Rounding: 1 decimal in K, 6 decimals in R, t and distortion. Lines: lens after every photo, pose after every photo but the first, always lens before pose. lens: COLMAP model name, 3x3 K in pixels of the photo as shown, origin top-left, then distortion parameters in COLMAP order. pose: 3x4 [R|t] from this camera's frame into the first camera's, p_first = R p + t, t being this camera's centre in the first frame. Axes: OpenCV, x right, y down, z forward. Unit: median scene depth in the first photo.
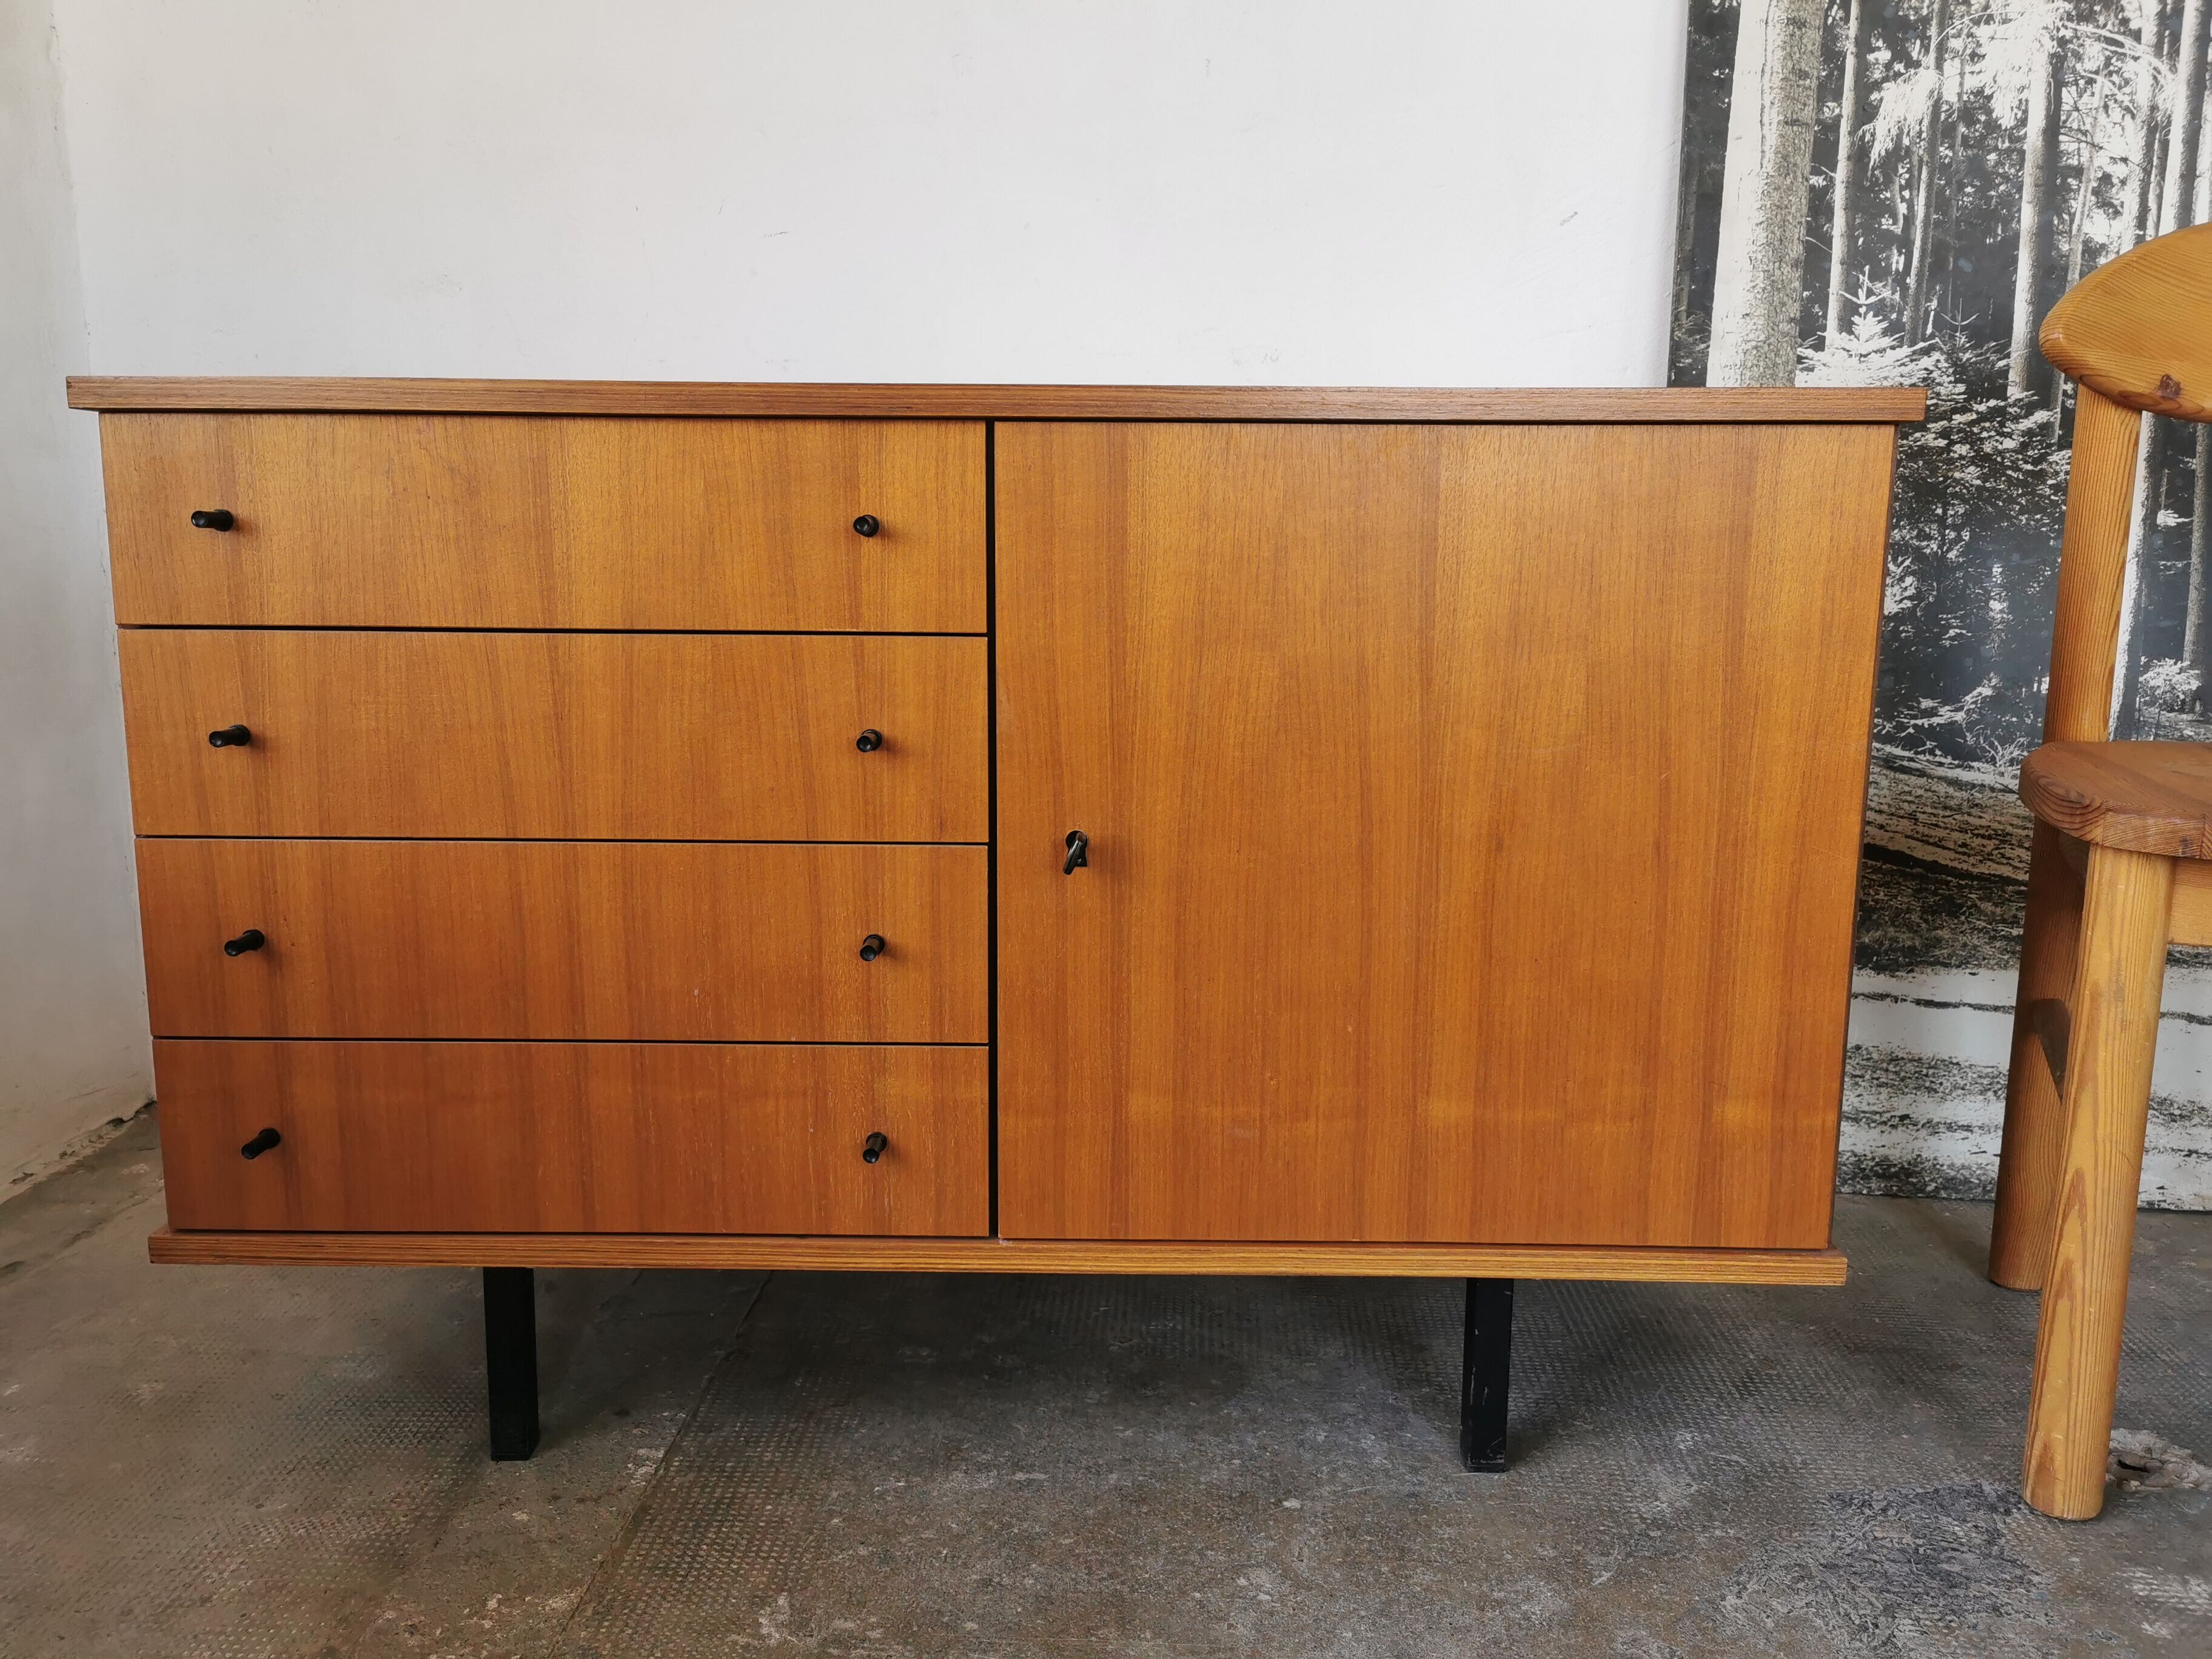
lens RADIAL K [[1714.9, 0, 1108.4], [0, 1714.9, 829.6], [0, 0, 1]] dist [0.063810, -0.099867]
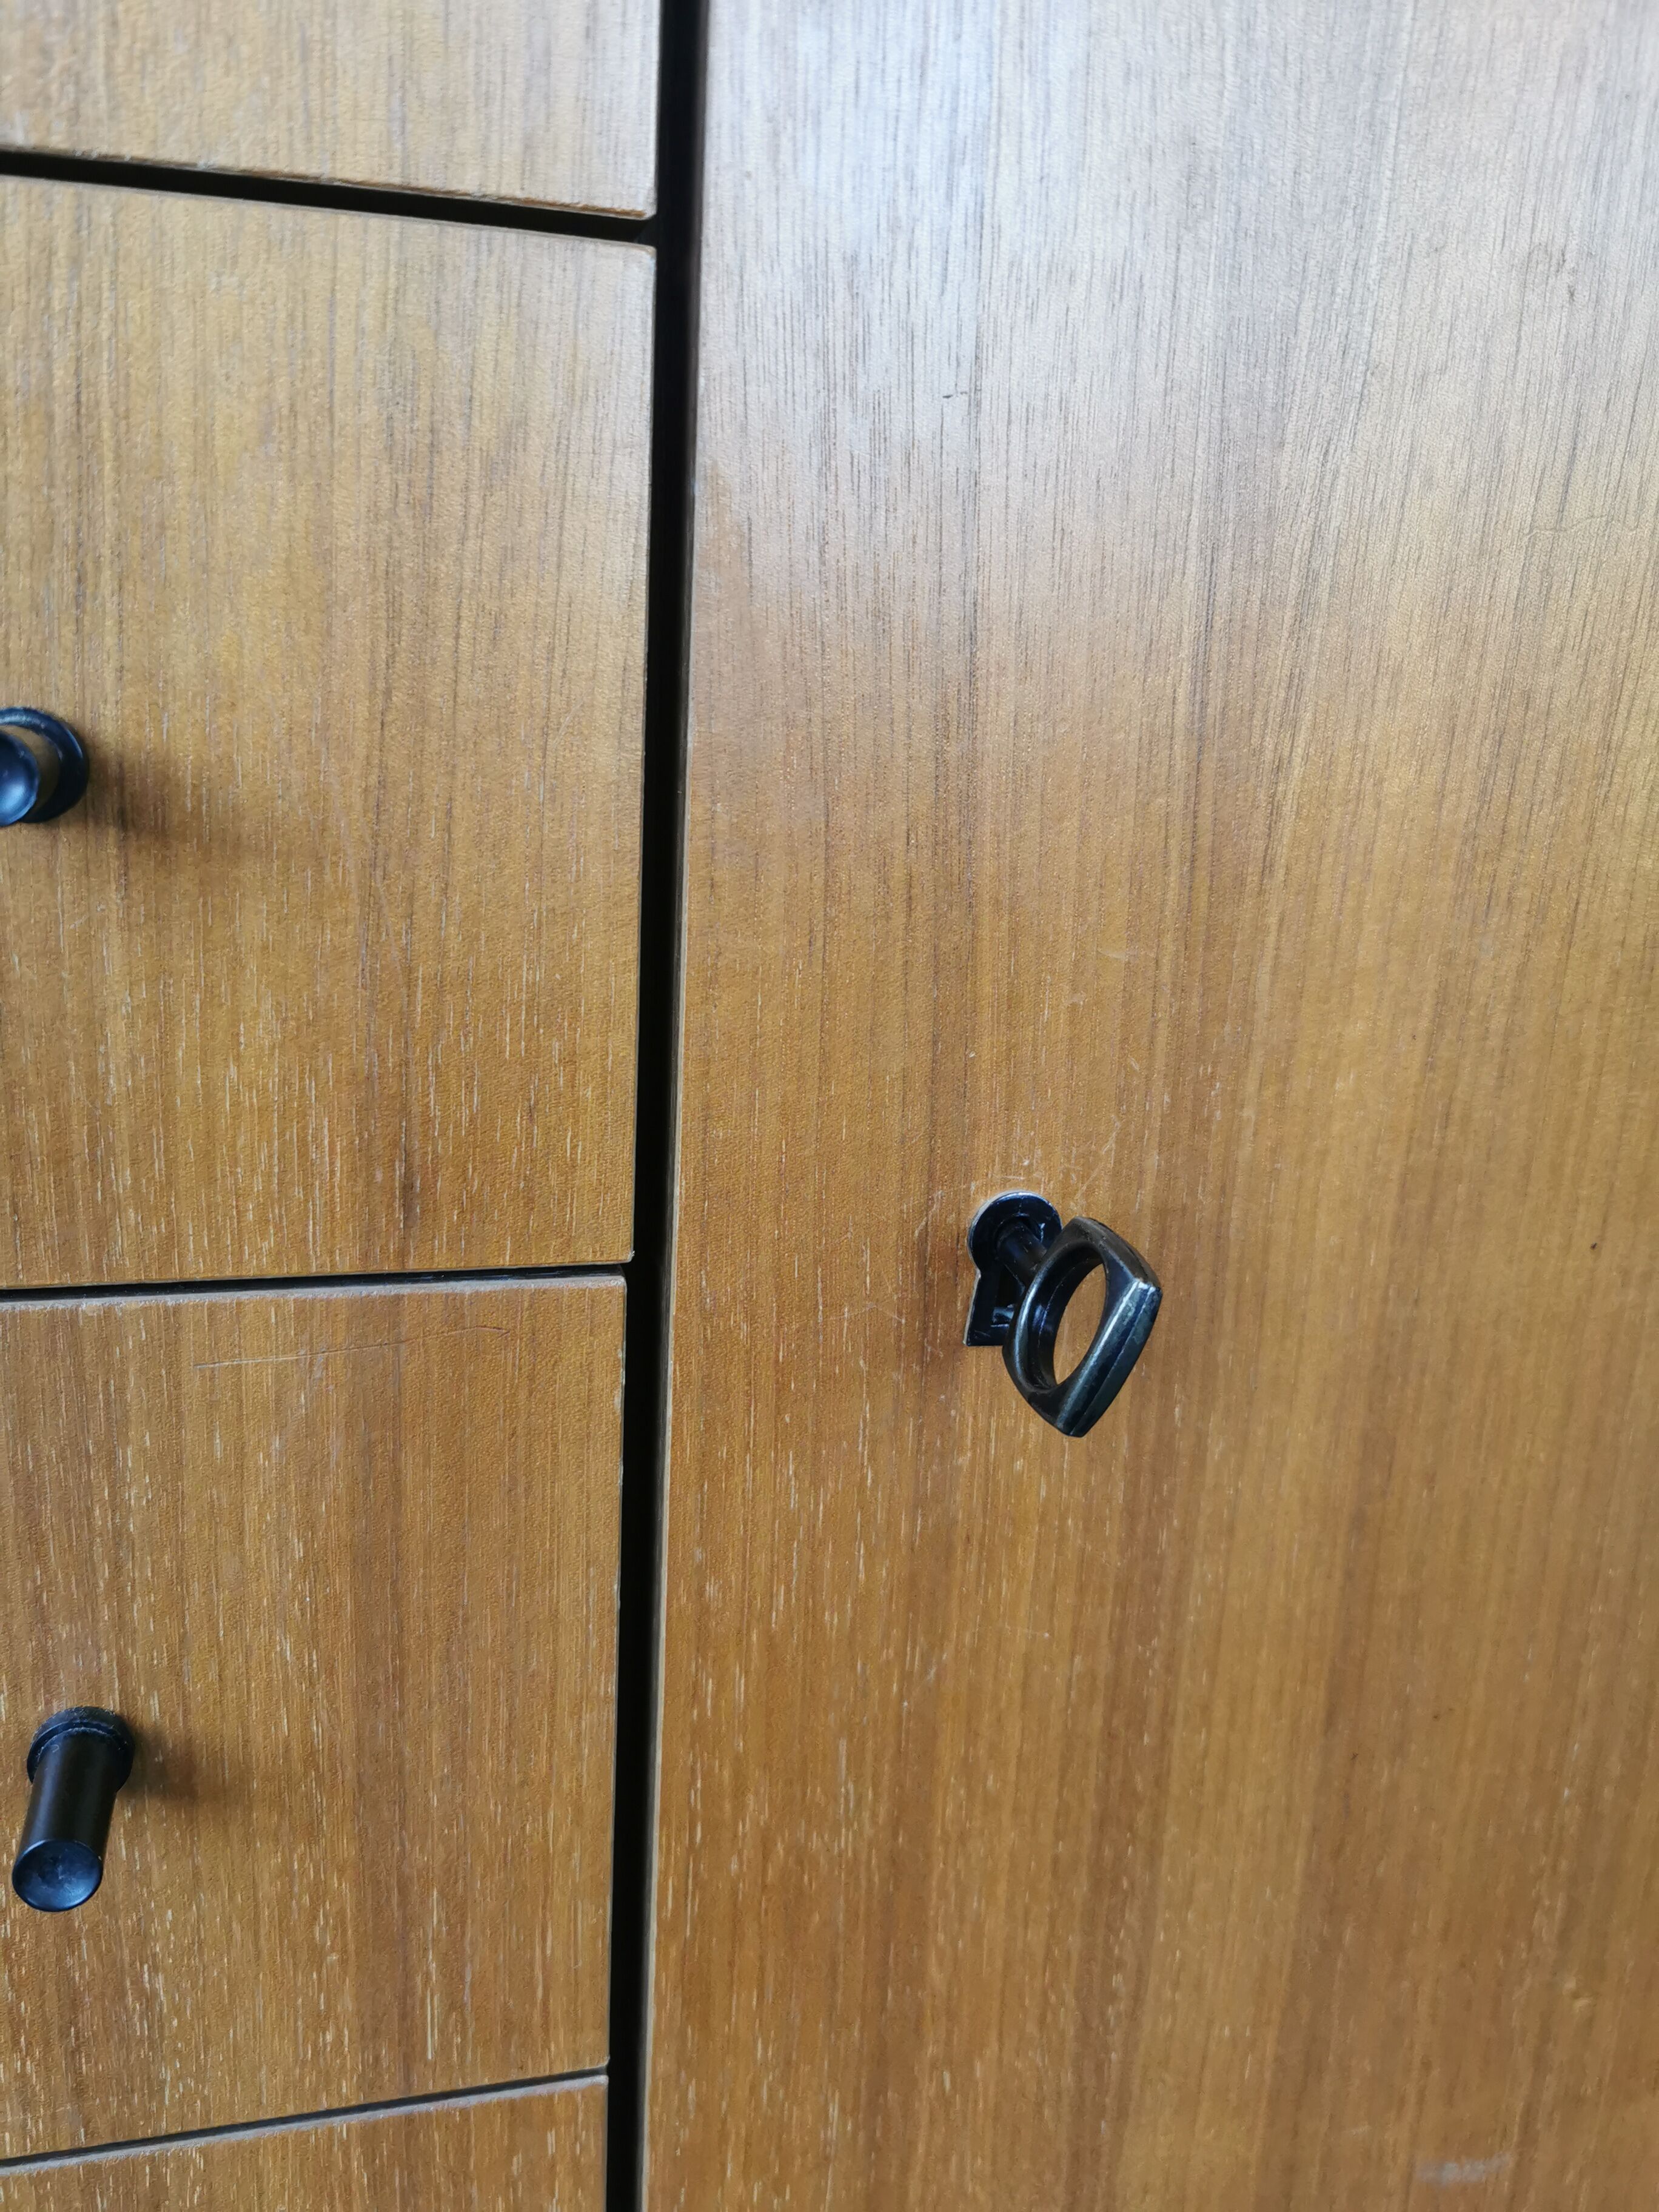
lens RADIAL K [[1714.9, 0, 823.2], [0, 1714.9, 1094.9], [0, 0, 1]] dist [0.063810, -0.099867]
pose [[0.958017, -0.026941, 0.285442, -0.106488], [0.003190, 0.996515, 0.083348, -0.031313], [-0.286693, -0.078939, 0.954765, 0.770991]]
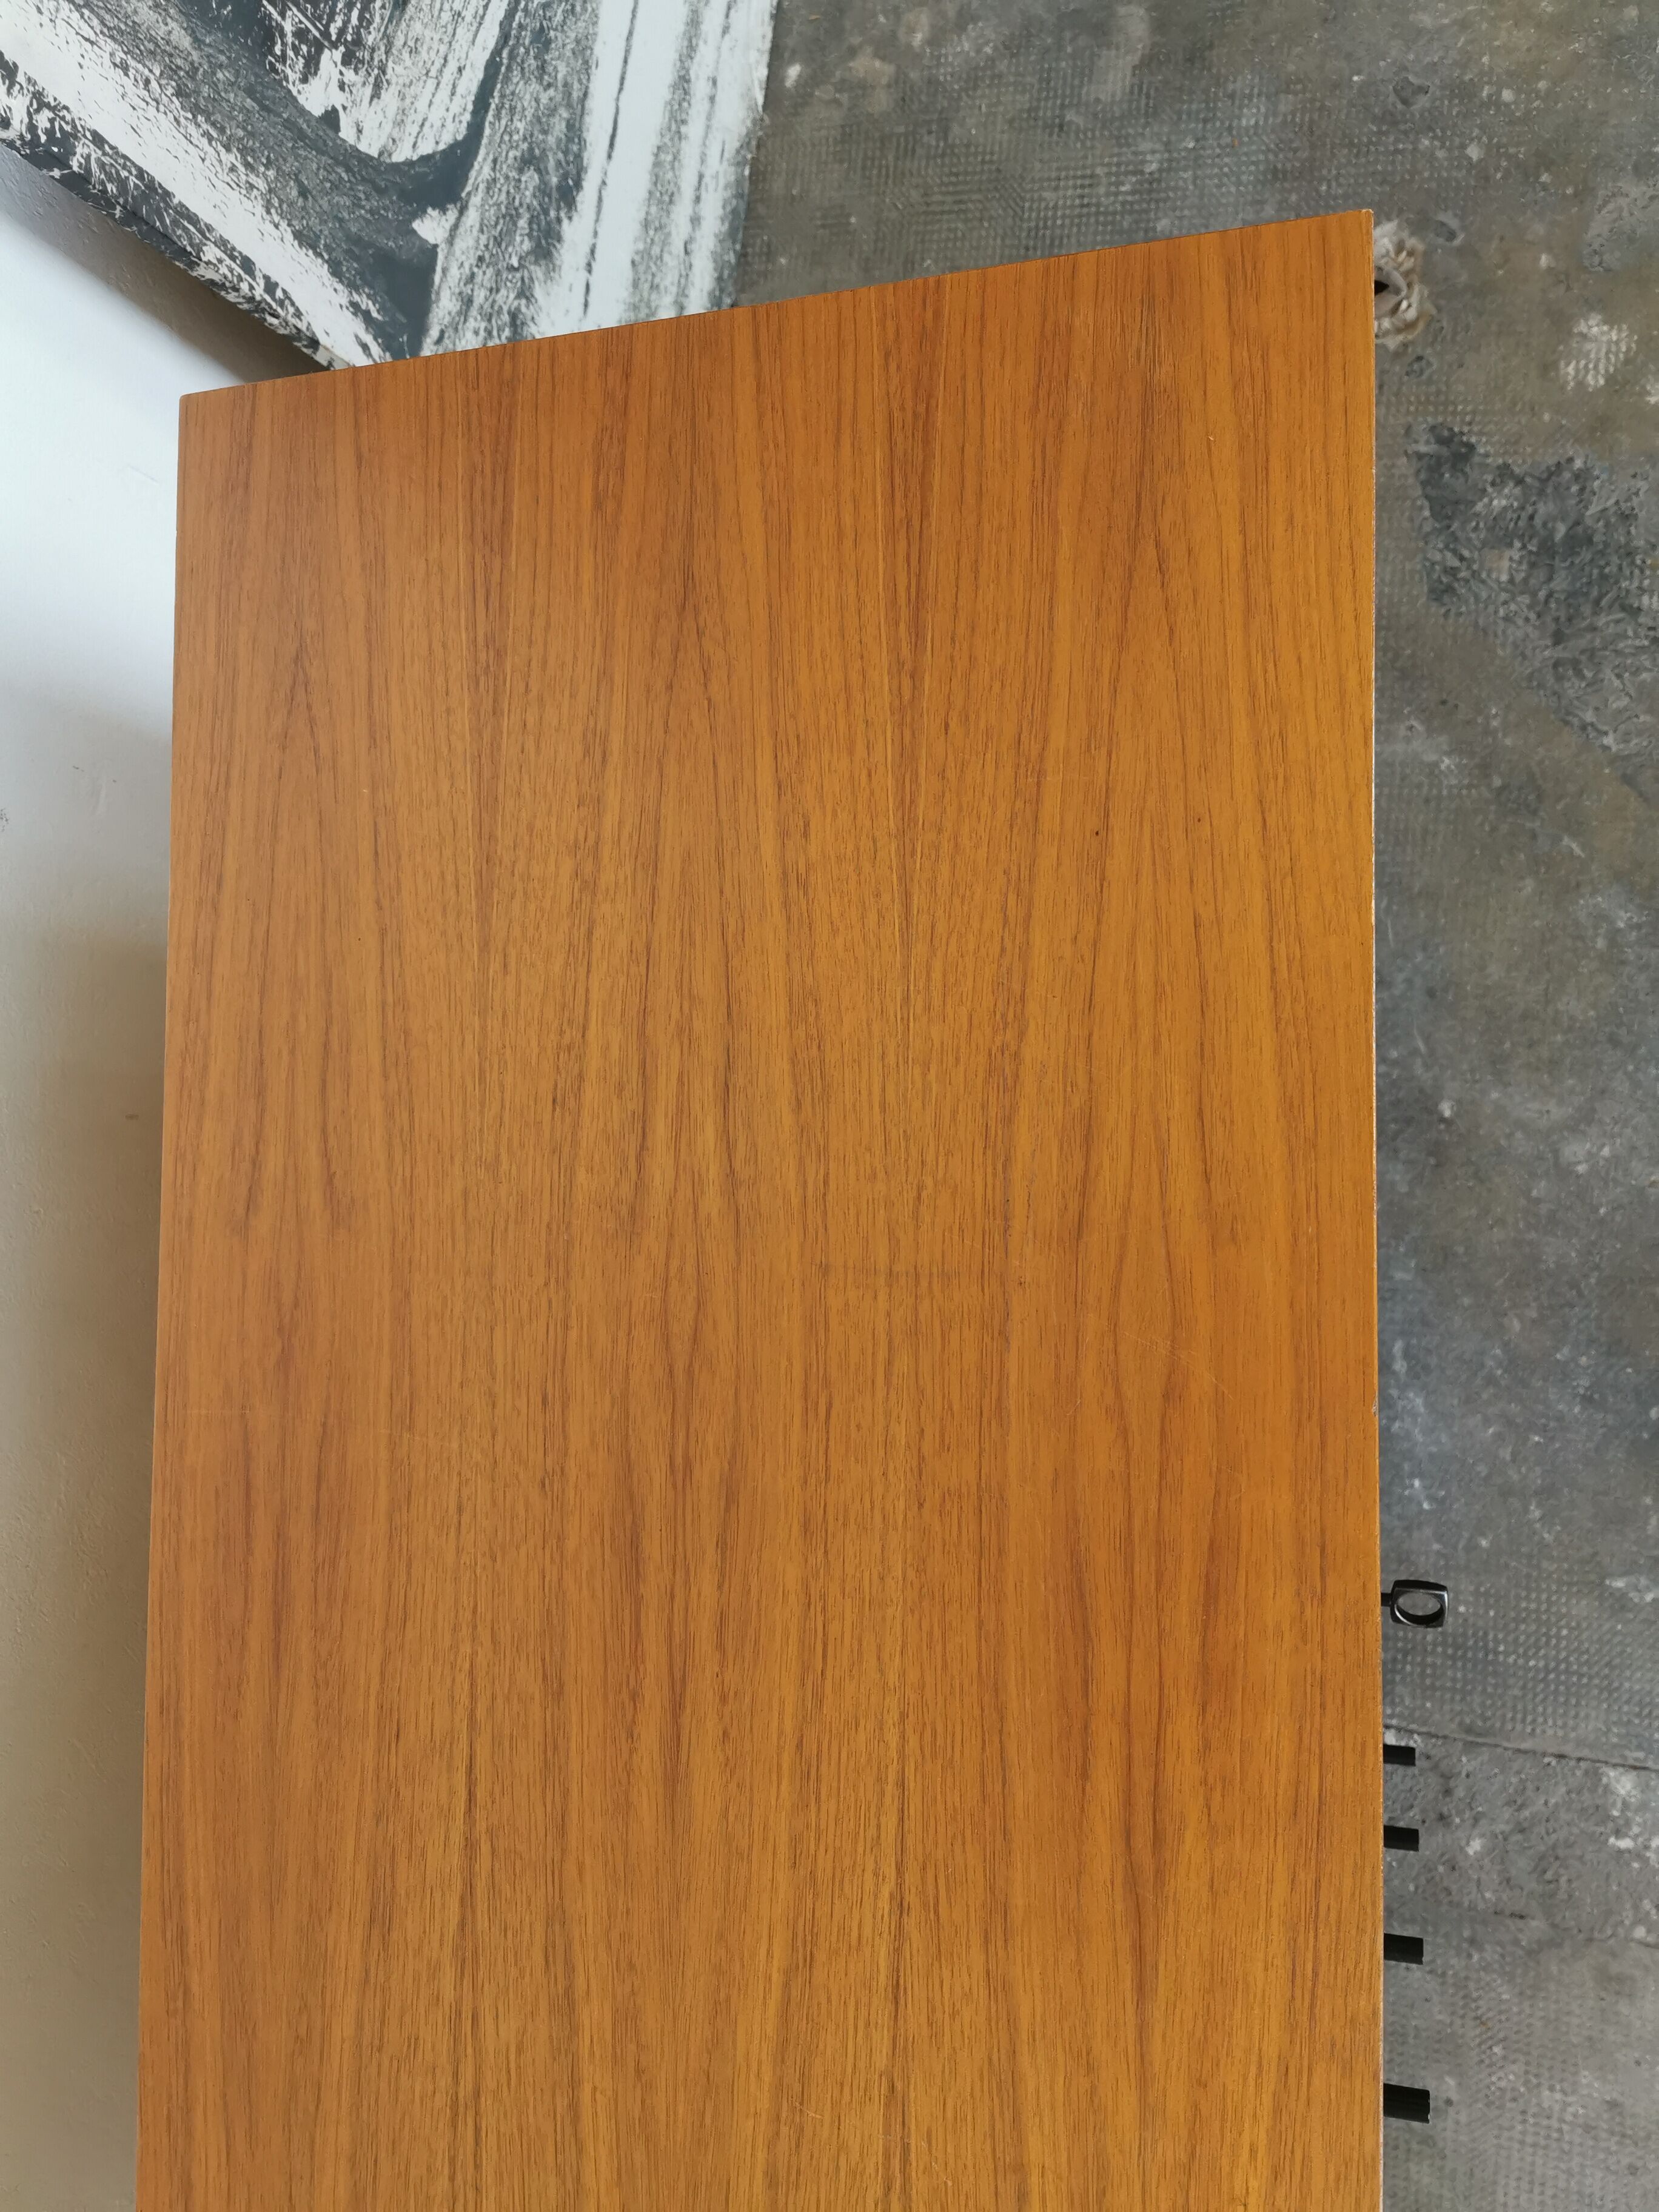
lens RADIAL K [[1714.9, 0, 824.0], [0, 1714.9, 1103.2], [0, 0, 1]] dist [0.063810, -0.099867]
pose [[0.025657, -0.999036, 0.035609, 0.064074], [0.464587, 0.043457, 0.884460, -0.744315], [-0.885156, -0.006149, 0.465254, 0.871025]]
